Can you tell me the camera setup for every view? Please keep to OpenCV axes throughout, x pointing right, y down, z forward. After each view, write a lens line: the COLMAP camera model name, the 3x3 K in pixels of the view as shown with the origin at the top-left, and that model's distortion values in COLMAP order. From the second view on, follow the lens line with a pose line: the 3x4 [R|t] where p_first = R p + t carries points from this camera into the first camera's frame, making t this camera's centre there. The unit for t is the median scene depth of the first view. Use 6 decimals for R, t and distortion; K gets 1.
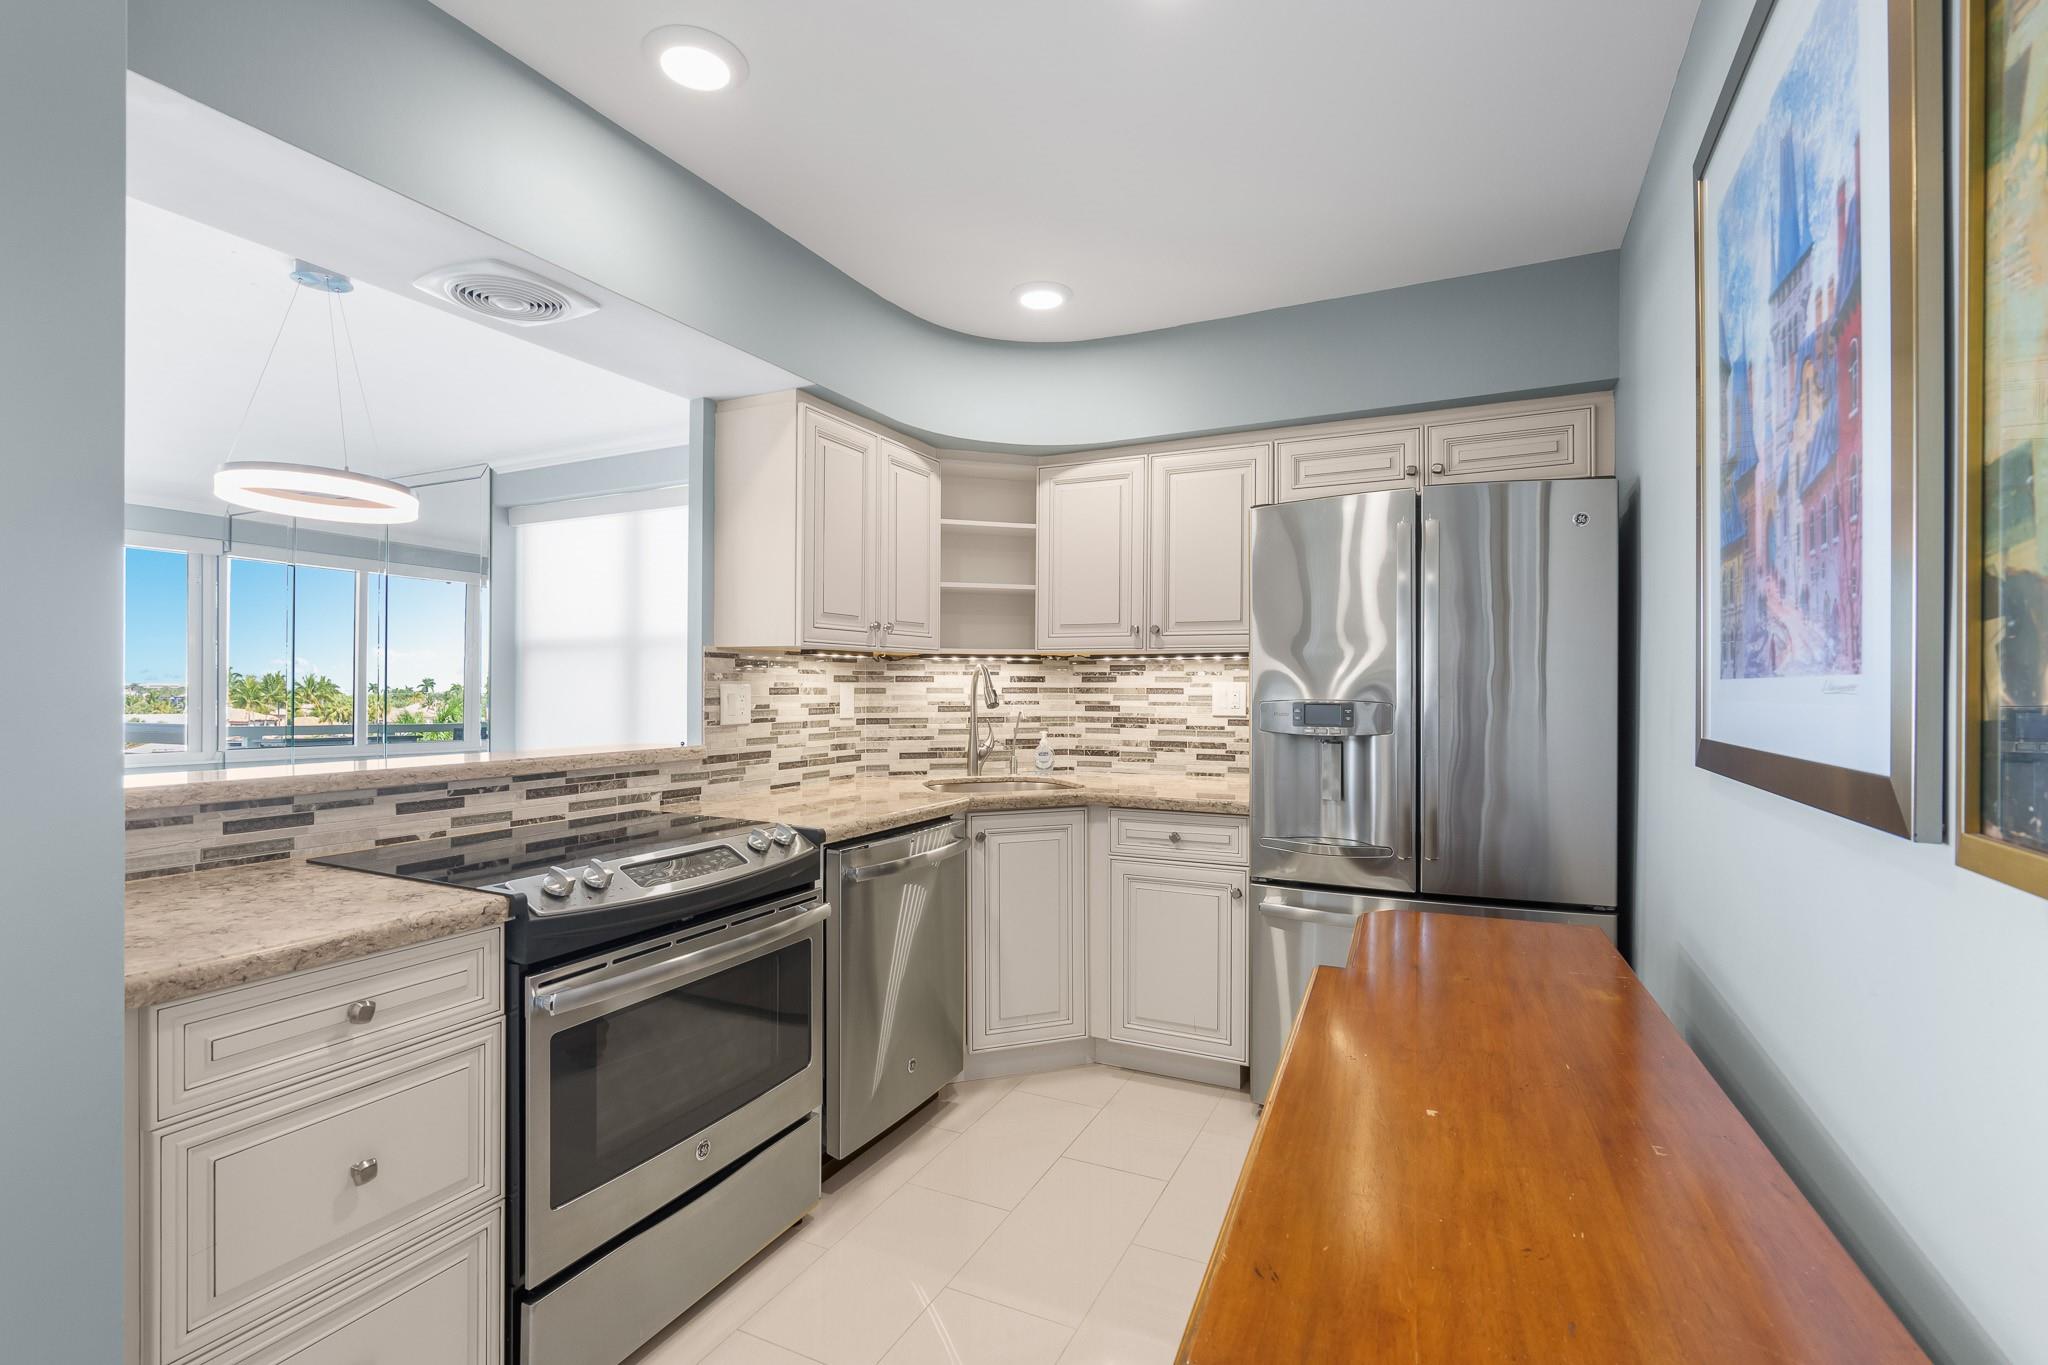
lens RADIAL K [[940.8, 0, 1040.5], [0, 940.8, 686.4], [0, 0, 1]] dist [0.004451, 0.000047]
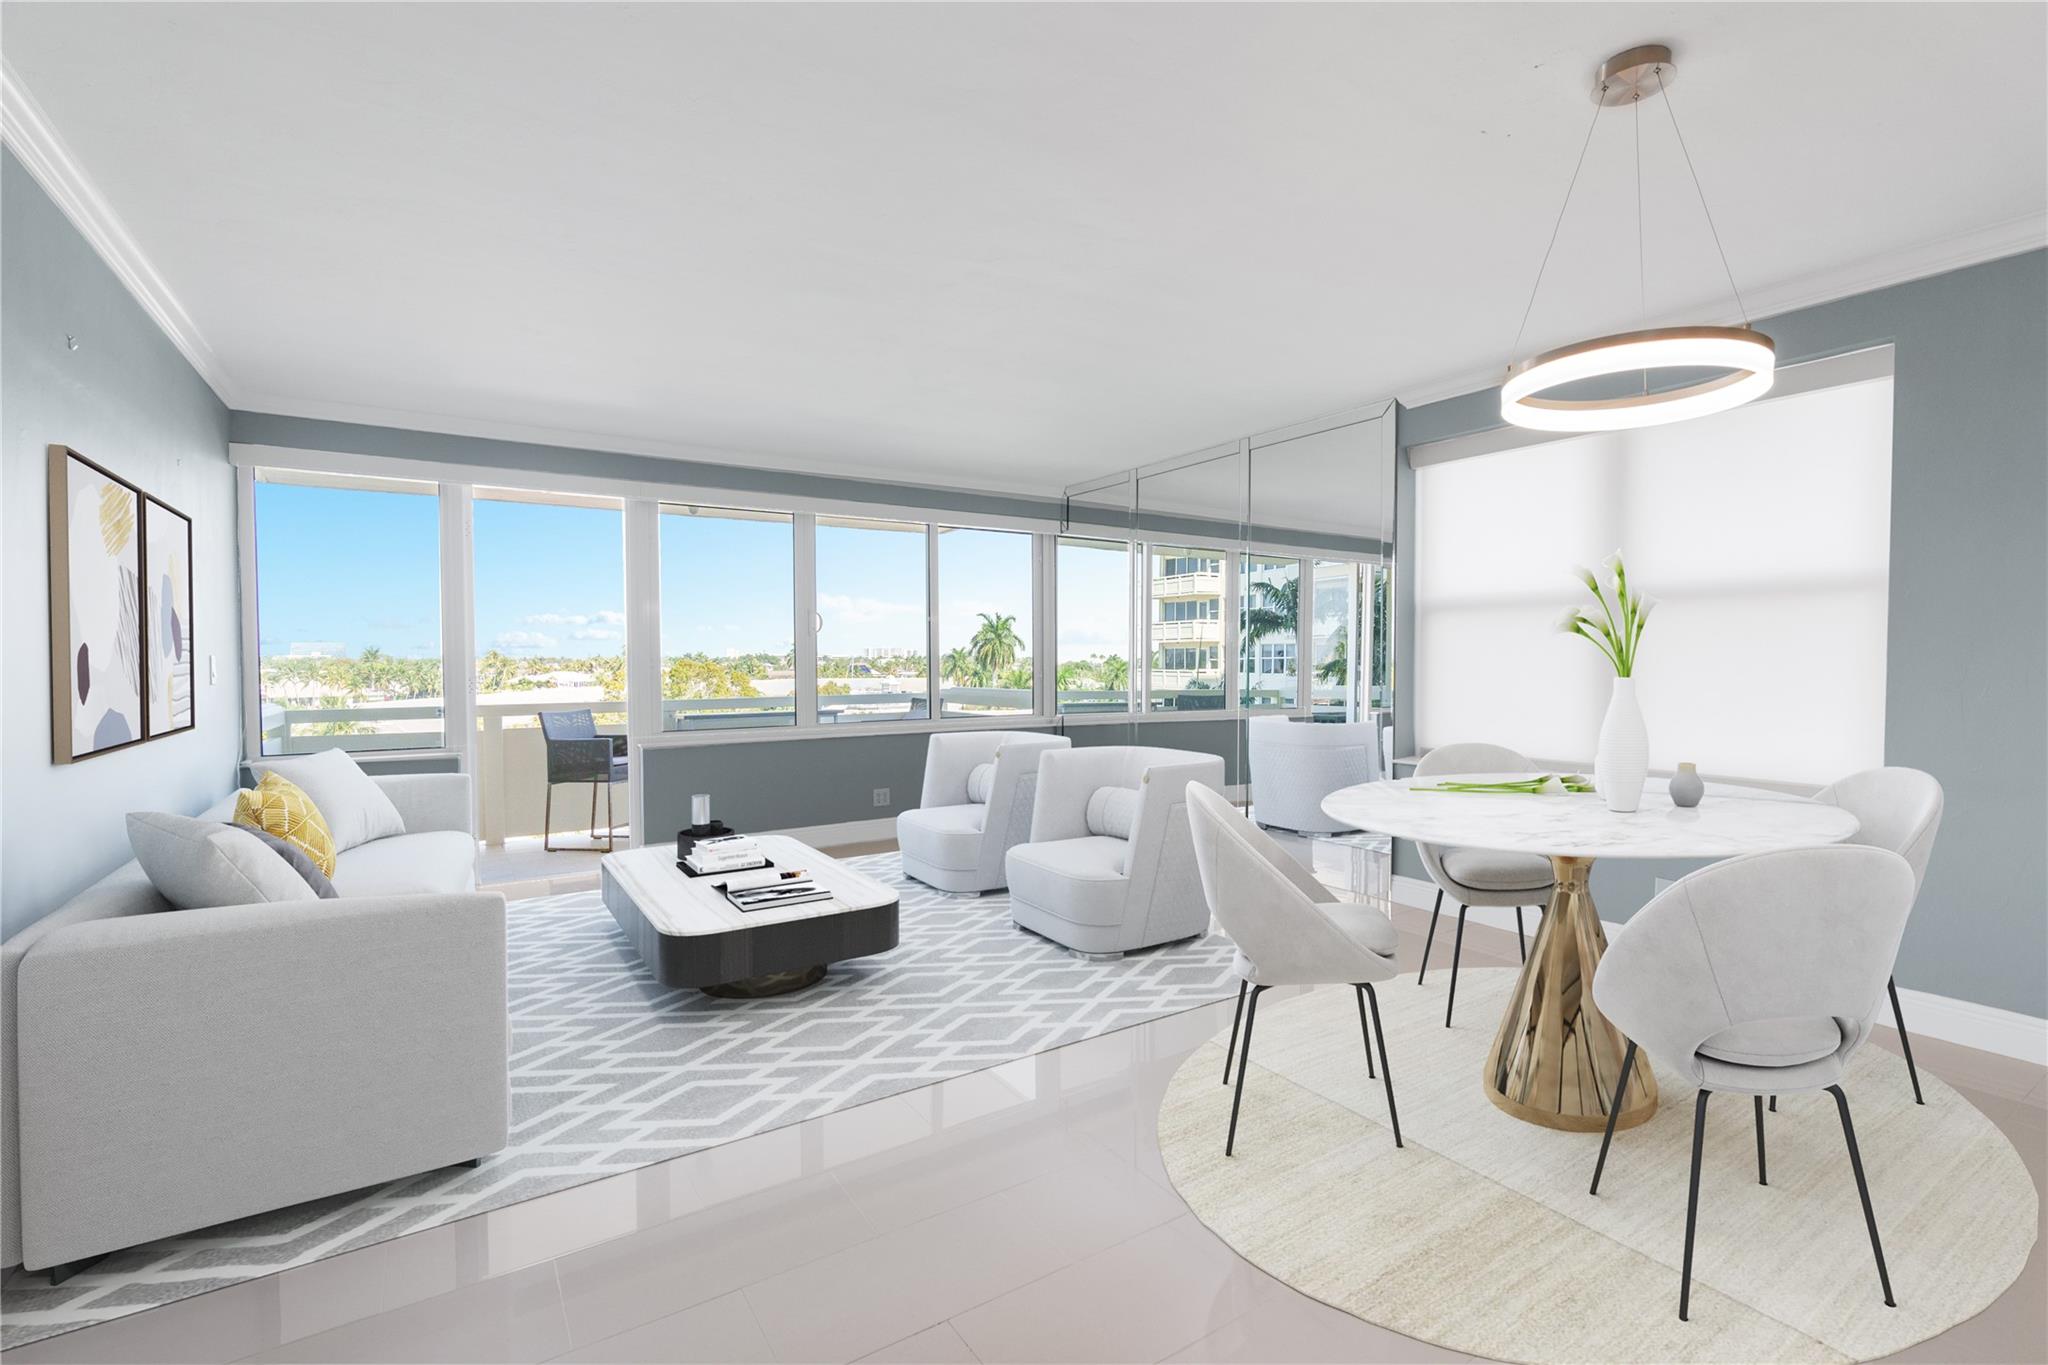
lens RADIAL K [[940.8, 0, 1027.5], [0, 940.8, 686.5], [0, 0, 1]] dist [0.004451, 0.000047]
pose [[0.851628, 0.012773, -0.523991, -0.763811], [0.004492, 0.999488, 0.031664, 0.002183], [0.524127, -0.029320, 0.851135, 0.134657]]
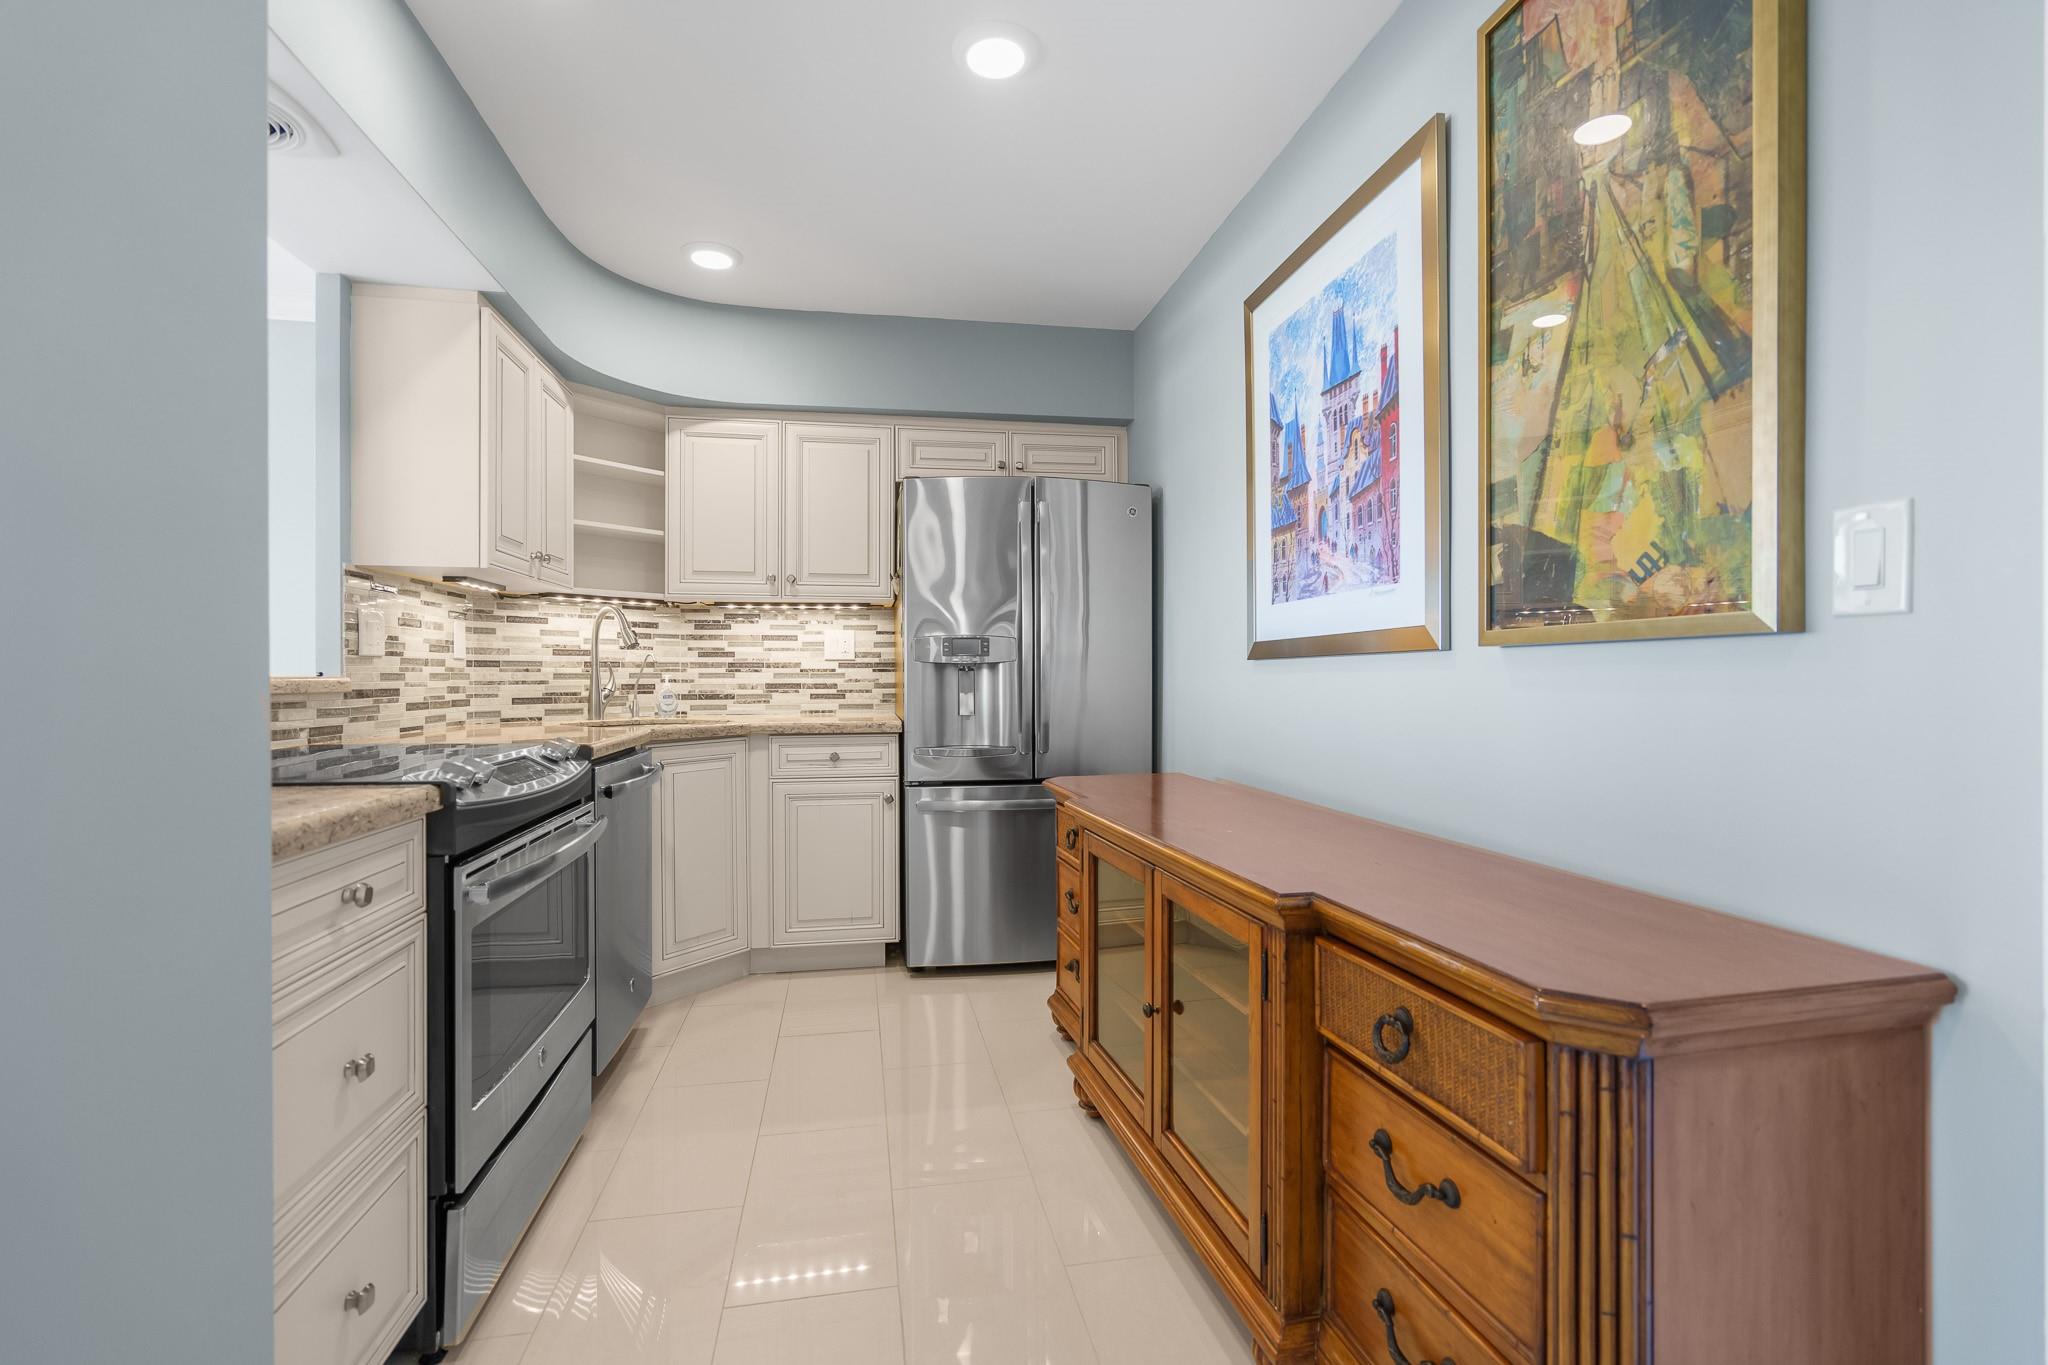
lens RADIAL K [[940.8, 0, 1022.4], [0, 940.8, 679.8], [0, 0, 1]] dist [0.004451, 0.000047]
pose [[0.805046, -0.007666, 0.593163, -0.355975], [0.007517, 0.999968, 0.002722, 0.064559], [-0.593165, 0.002268, 0.805078, -0.065184]]
